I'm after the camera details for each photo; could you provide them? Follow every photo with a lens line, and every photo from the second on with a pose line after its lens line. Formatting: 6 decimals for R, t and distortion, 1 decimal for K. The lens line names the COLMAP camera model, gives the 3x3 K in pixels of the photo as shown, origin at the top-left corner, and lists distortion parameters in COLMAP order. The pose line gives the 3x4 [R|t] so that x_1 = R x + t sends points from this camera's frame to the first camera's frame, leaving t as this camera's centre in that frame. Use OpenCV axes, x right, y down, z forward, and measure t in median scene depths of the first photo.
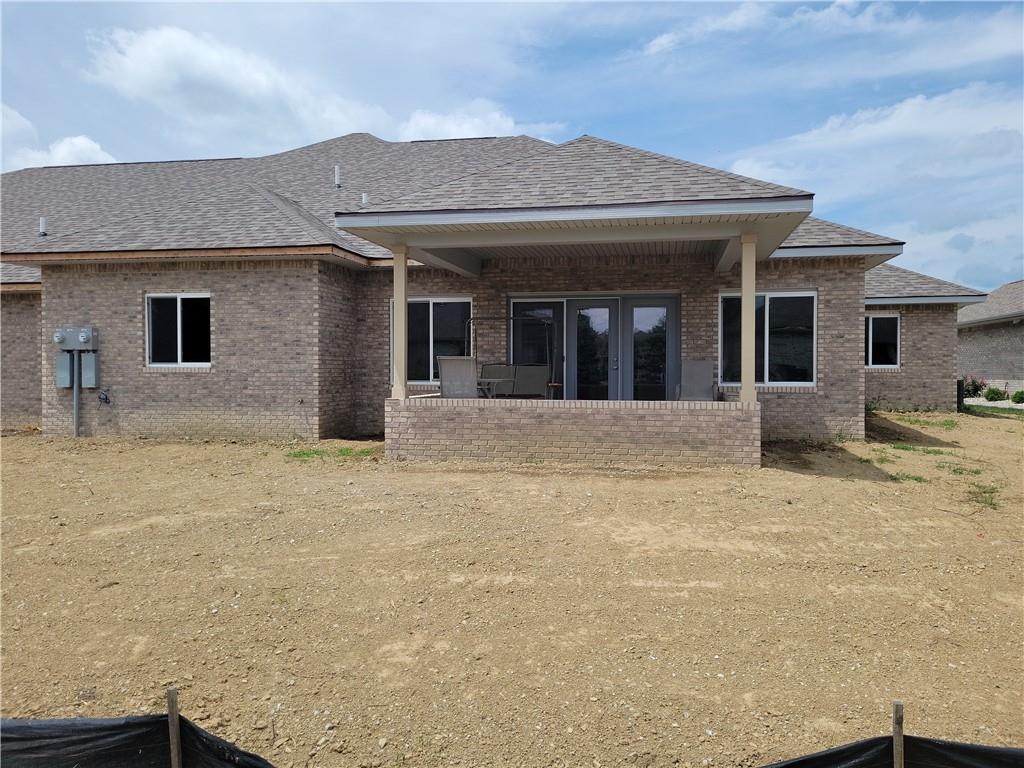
lens RADIAL K [[771.3, 0, 514.6], [0, 771.3, 380.8], [0, 0, 1]] dist [0.034458, 0.000516]
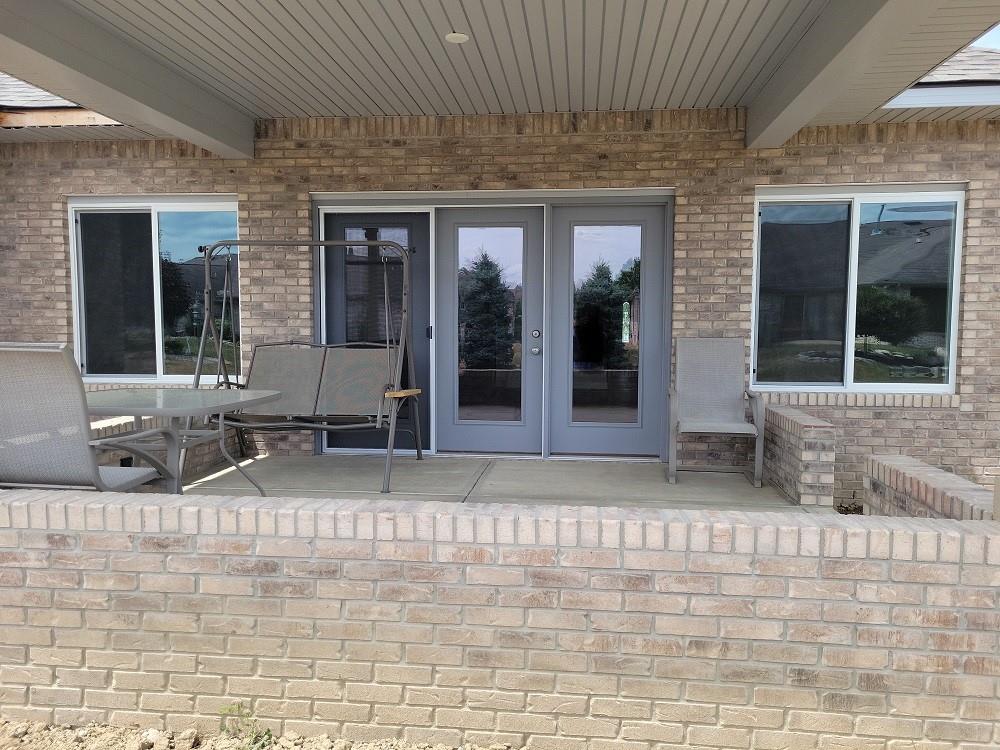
lens RADIAL K [[753.2, 0, 502.5], [0, 753.2, 371.9], [0, 0, 1]] dist [0.034458, 0.000516]
pose [[0.995984, -0.002892, 0.089490, 0.068861], [-0.001293, 0.998910, 0.046669, -0.026749], [-0.089527, -0.046597, 0.994894, 0.545308]]
